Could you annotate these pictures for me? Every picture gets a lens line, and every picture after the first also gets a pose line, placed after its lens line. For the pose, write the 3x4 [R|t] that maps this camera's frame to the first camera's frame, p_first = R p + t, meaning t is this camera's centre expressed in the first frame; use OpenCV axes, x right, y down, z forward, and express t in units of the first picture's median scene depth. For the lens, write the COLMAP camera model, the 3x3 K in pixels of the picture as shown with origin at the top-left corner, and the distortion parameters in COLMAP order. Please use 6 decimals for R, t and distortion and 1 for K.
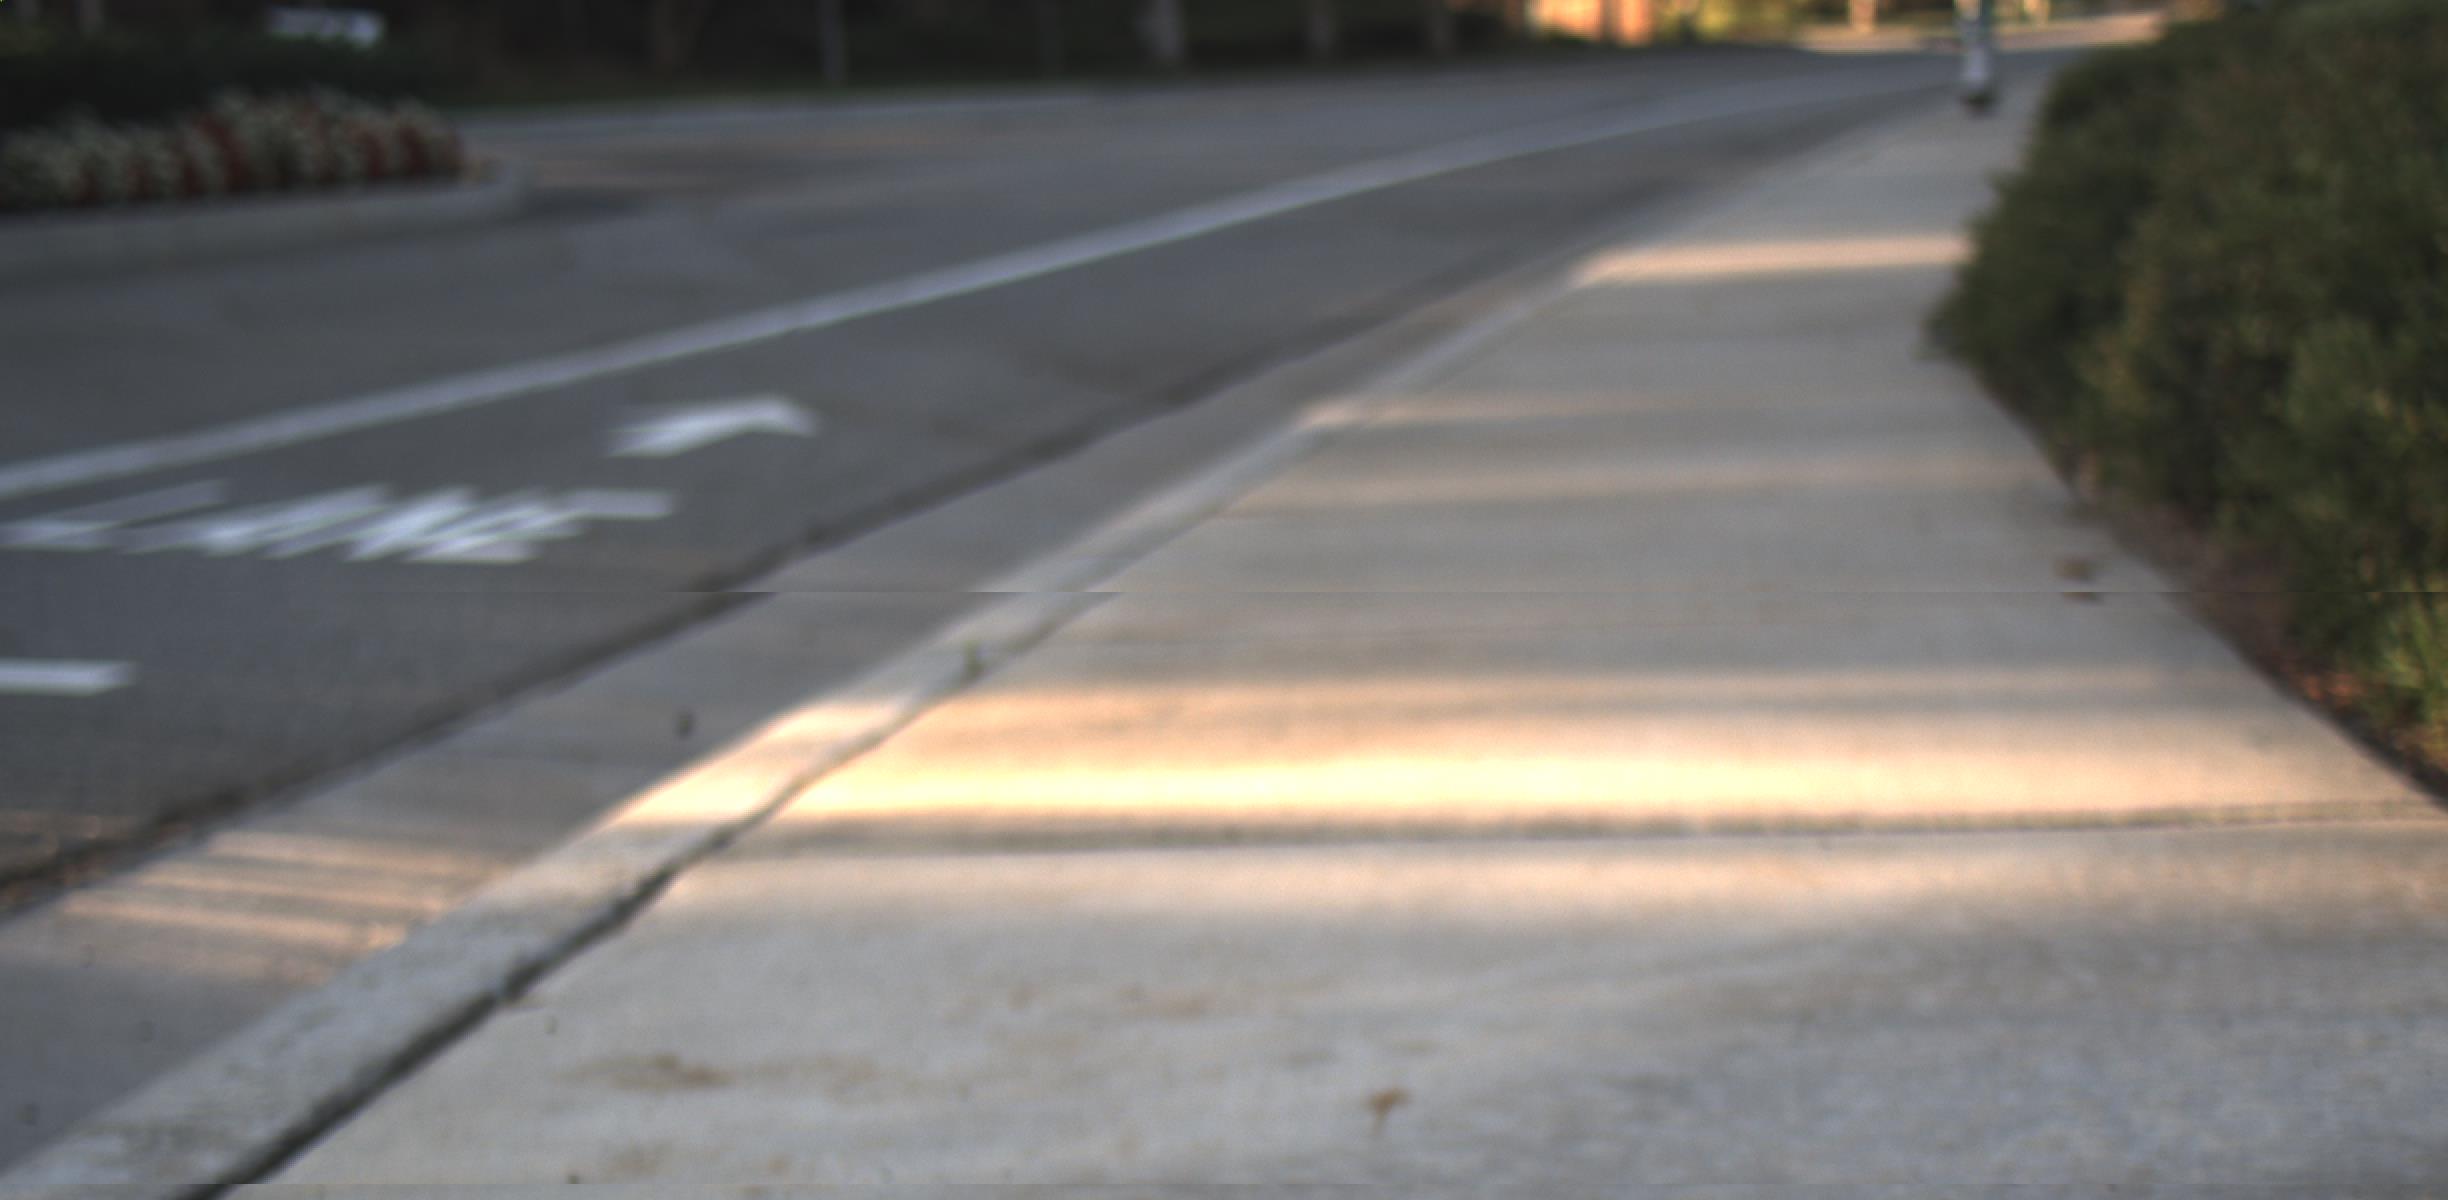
lens RADIAL K [[5009.1, 0, 1224.0], [0, 5009.1, 600.0], [0, 0, 1]] dist [-0.036889, 0.766307]
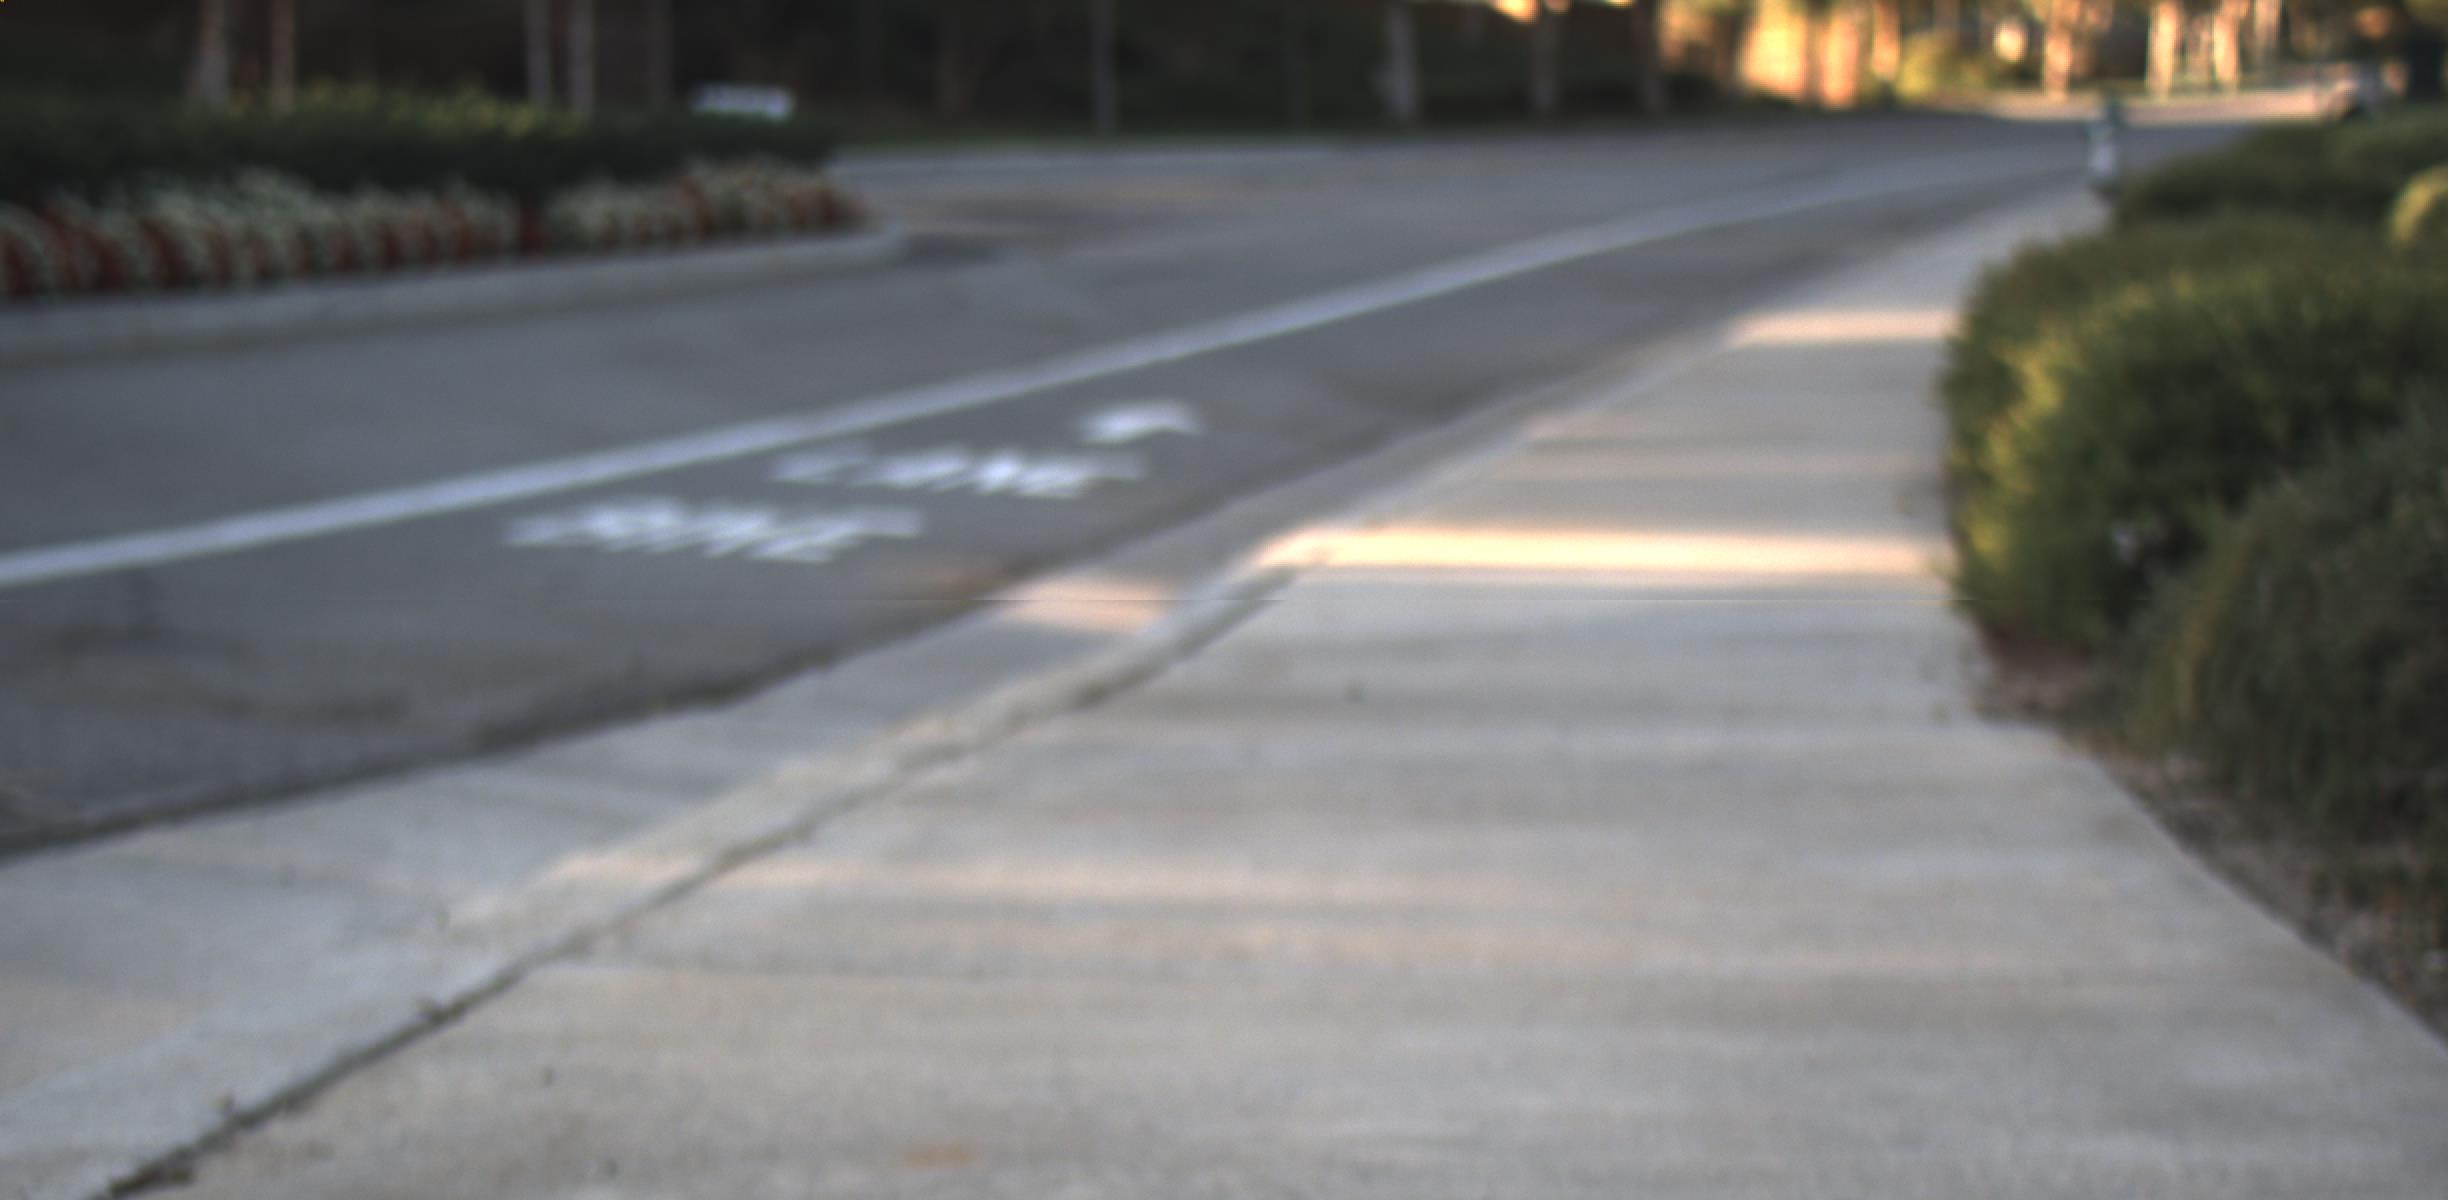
lens RADIAL K [[5009.1, 0, 1224.0], [0, 5009.1, 600.0], [0, 0, 1]] dist [-0.036889, 0.766307]
pose [[0.998645, 0.031603, -0.041335, -0.006023], [-0.031824, 0.999482, -0.004710, 0.014346], [0.041165, 0.006020, 0.999134, -0.295927]]
